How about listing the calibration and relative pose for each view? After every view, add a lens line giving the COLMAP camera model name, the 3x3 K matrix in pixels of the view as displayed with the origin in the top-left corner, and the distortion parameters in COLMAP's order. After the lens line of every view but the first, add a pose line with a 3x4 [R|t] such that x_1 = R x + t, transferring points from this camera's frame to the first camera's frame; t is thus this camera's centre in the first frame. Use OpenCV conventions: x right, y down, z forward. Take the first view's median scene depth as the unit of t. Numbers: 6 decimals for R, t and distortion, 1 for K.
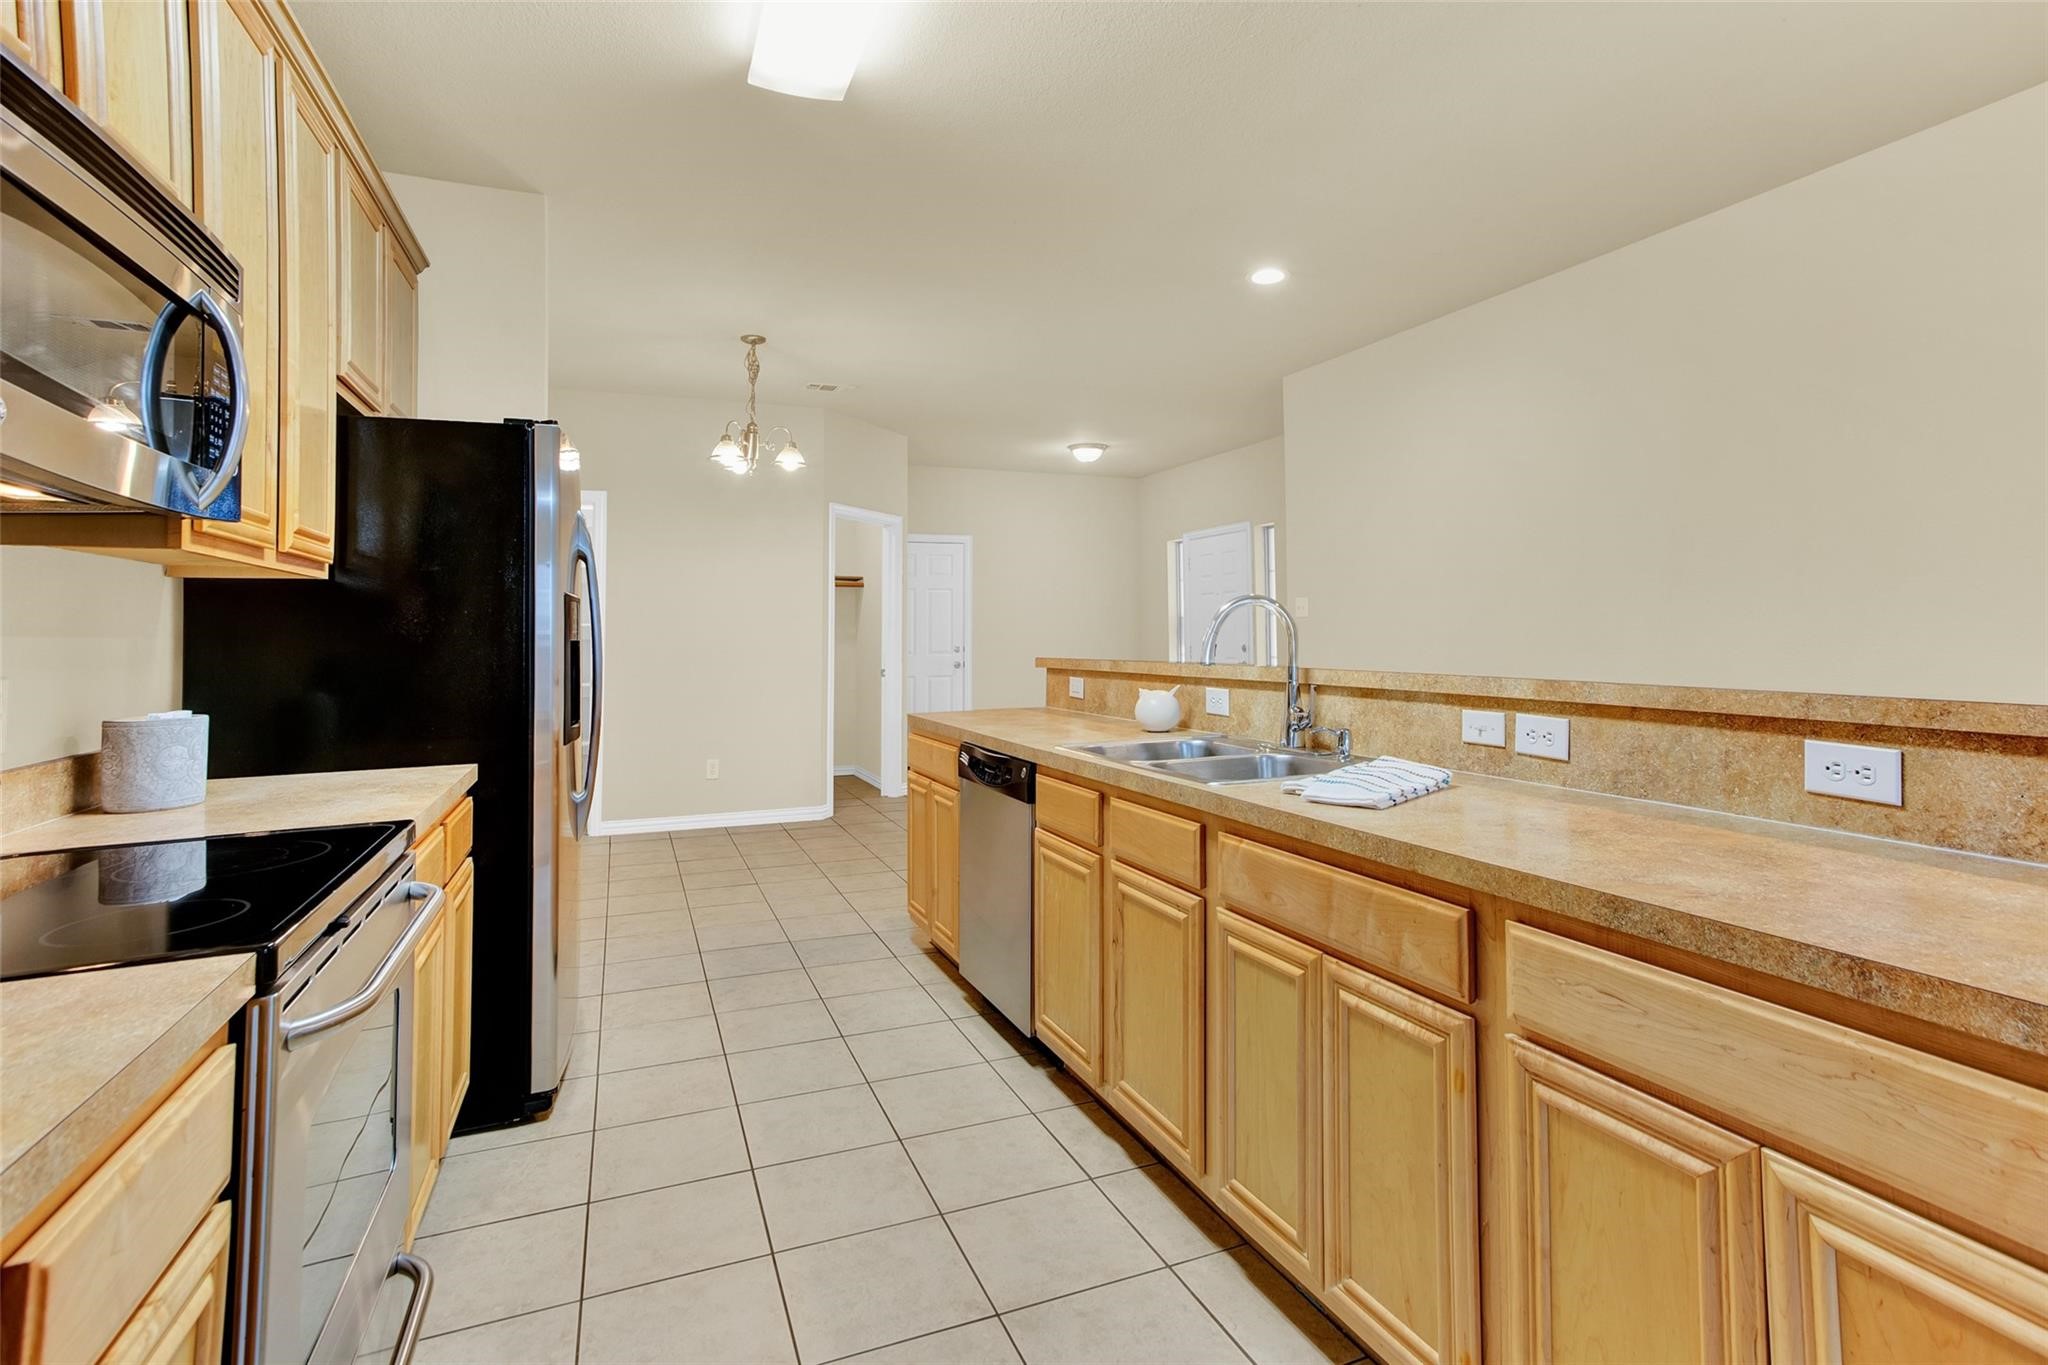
lens RADIAL K [[1015.5, 0, 1024.5], [0, 1015.5, 593.1], [0, 0, 1]] dist [0.001670, 0.000540]
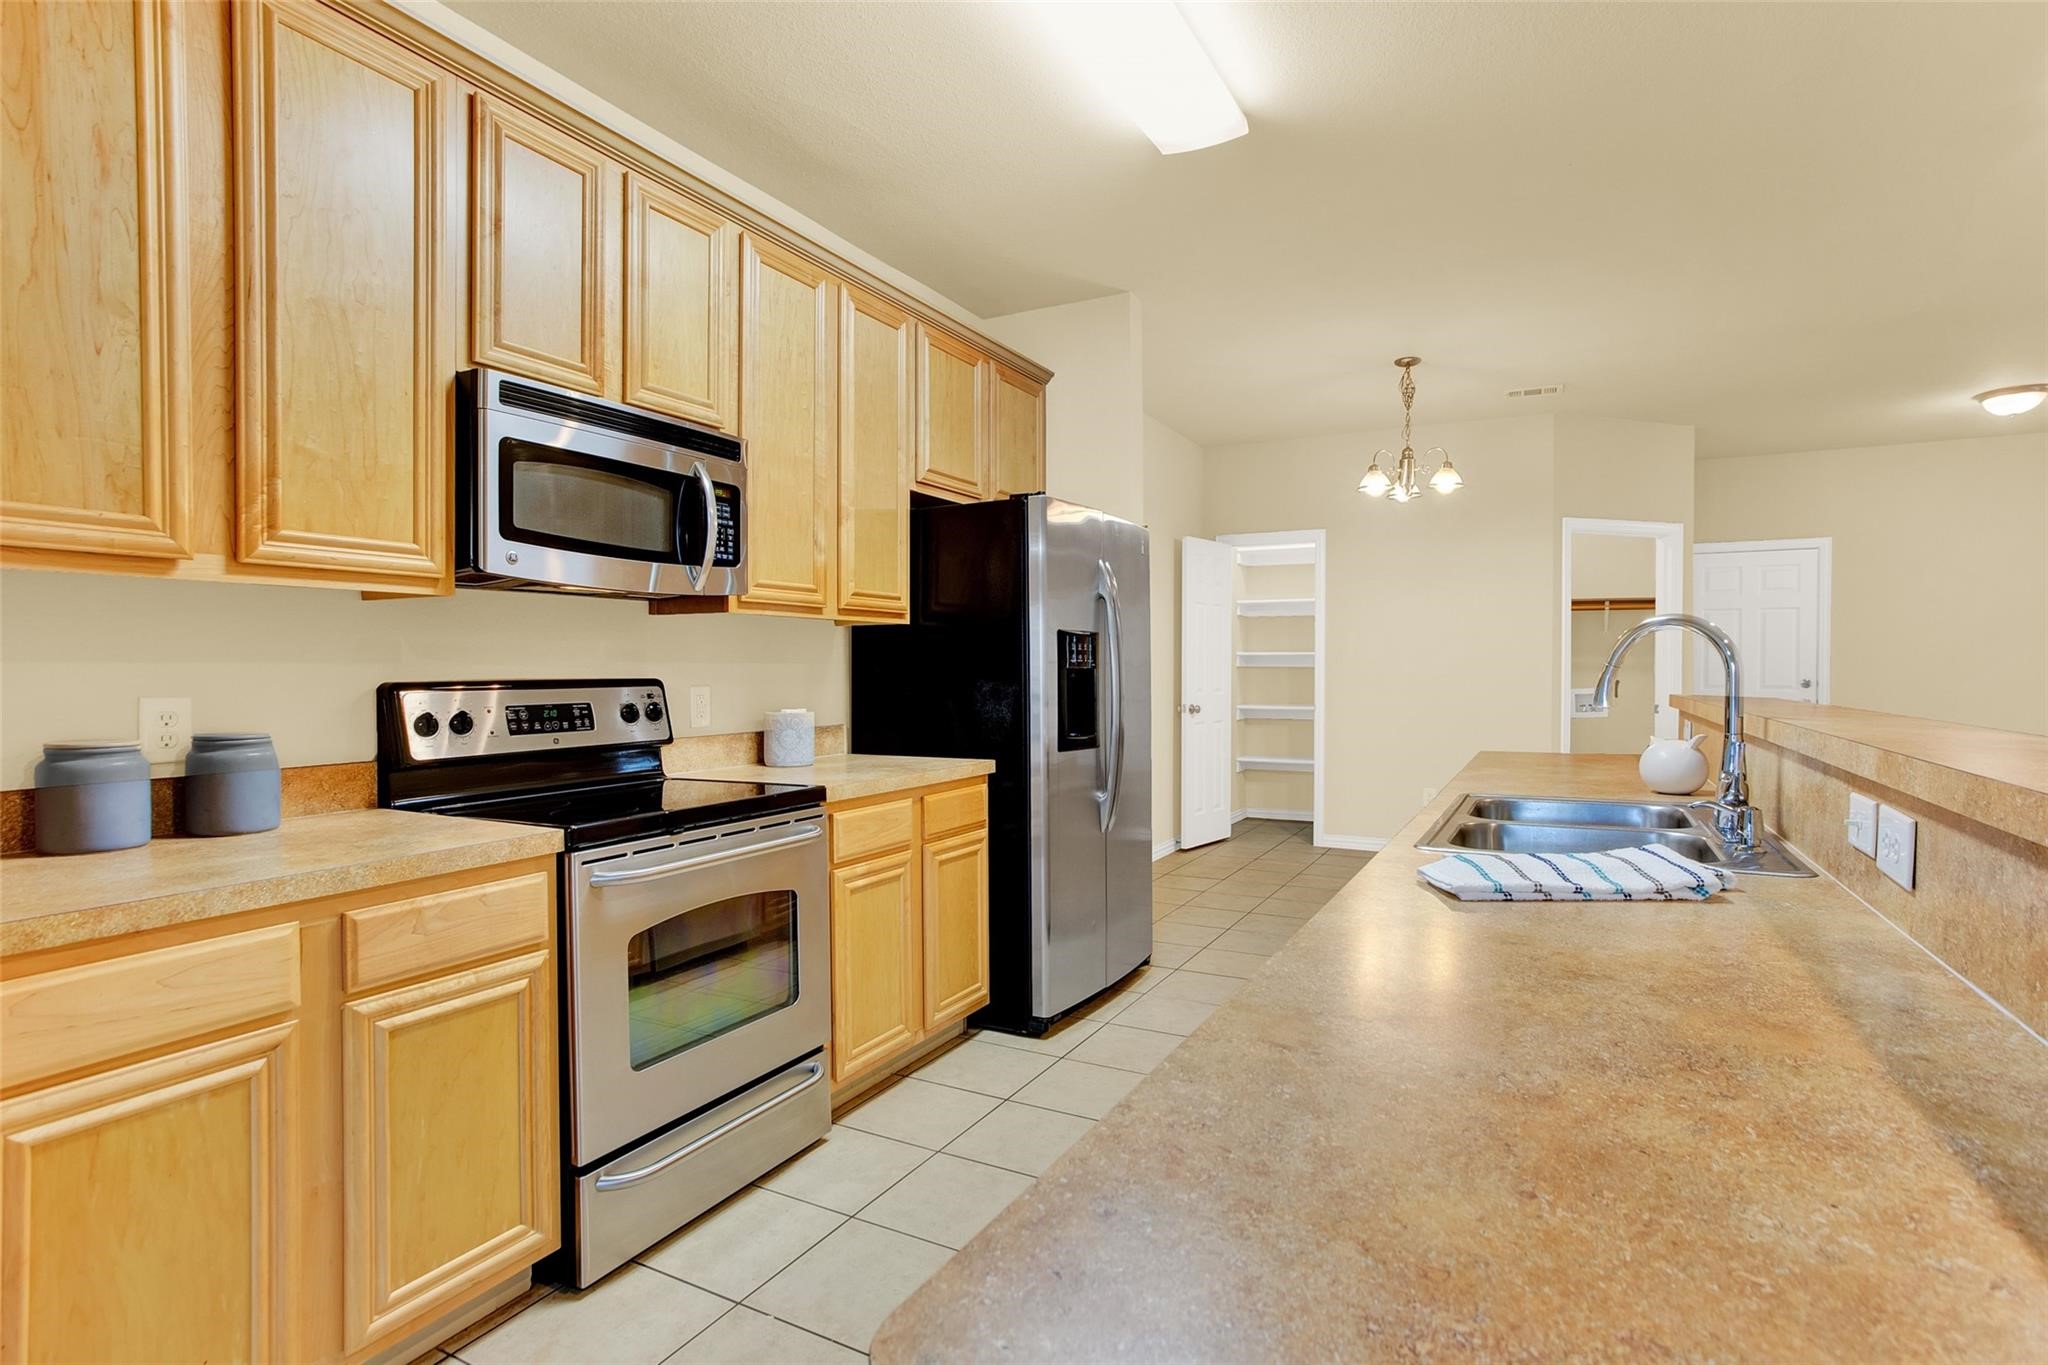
lens RADIAL K [[1006.1, 0, 1049.8], [0, 1006.1, 676.0], [0, 0, 1]] dist [-0.017678, 0.019033]
pose [[0.650429, 0.014024, -0.759438, 0.246462], [0.025792, 0.998845, 0.040535, 0.003743], [0.759129, -0.045953, 0.649316, 0.100612]]
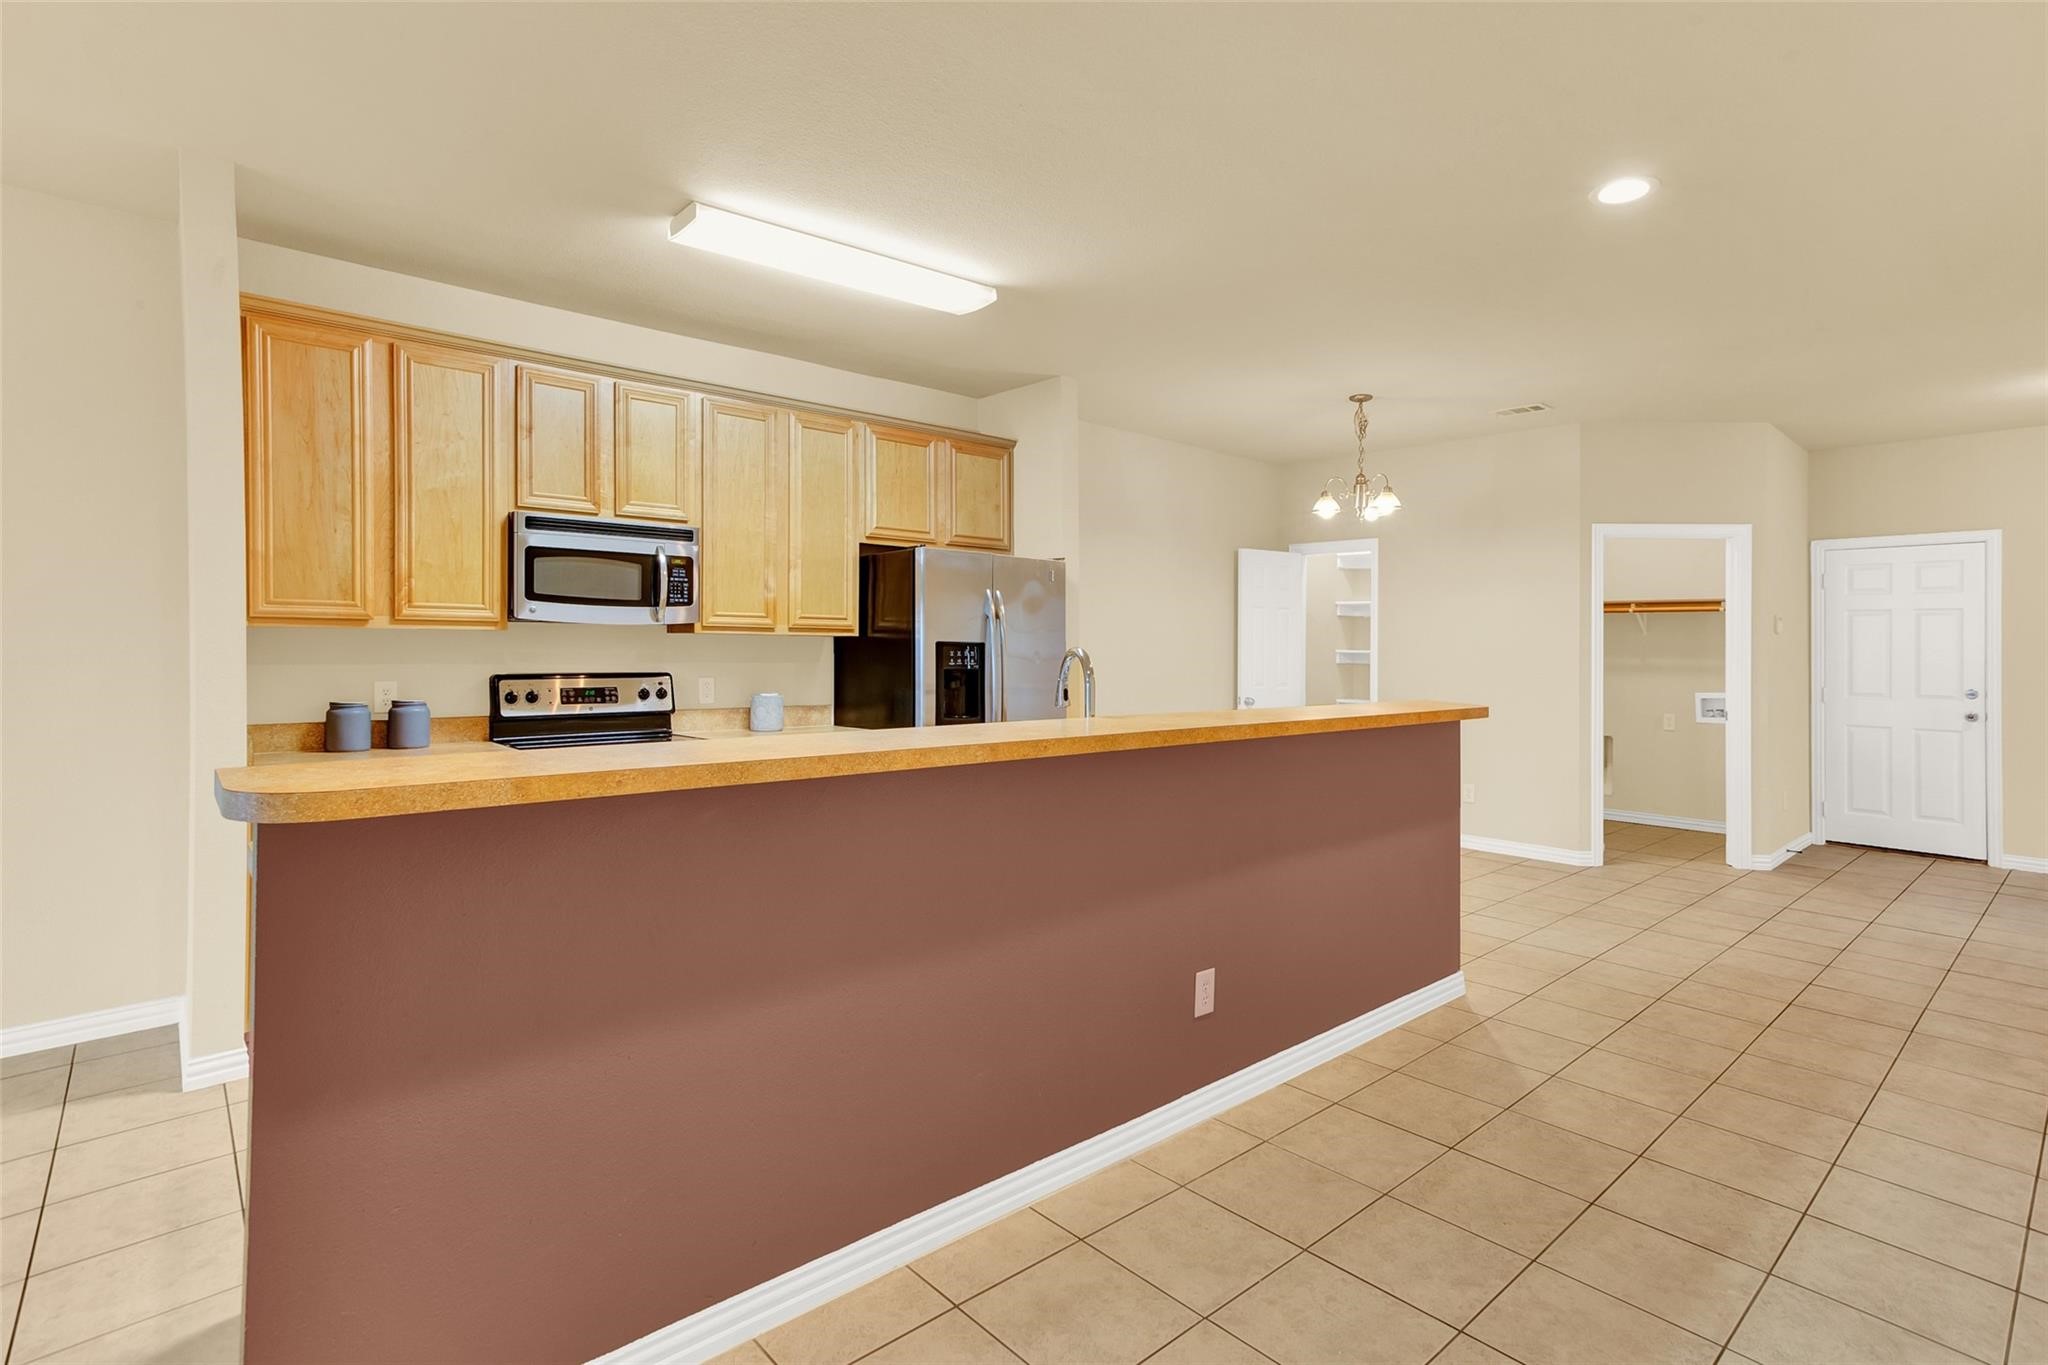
lens RADIAL K [[995.7, 0, 1036.0], [0, 995.7, 659.9], [0, 0, 1]] dist [-0.017771, 0.000180]
pose [[0.349991, 0.024553, -0.936431, 0.623146], [0.022894, 0.999134, 0.034753, -0.012372], [0.936473, -0.033602, 0.349125, 0.290409]]
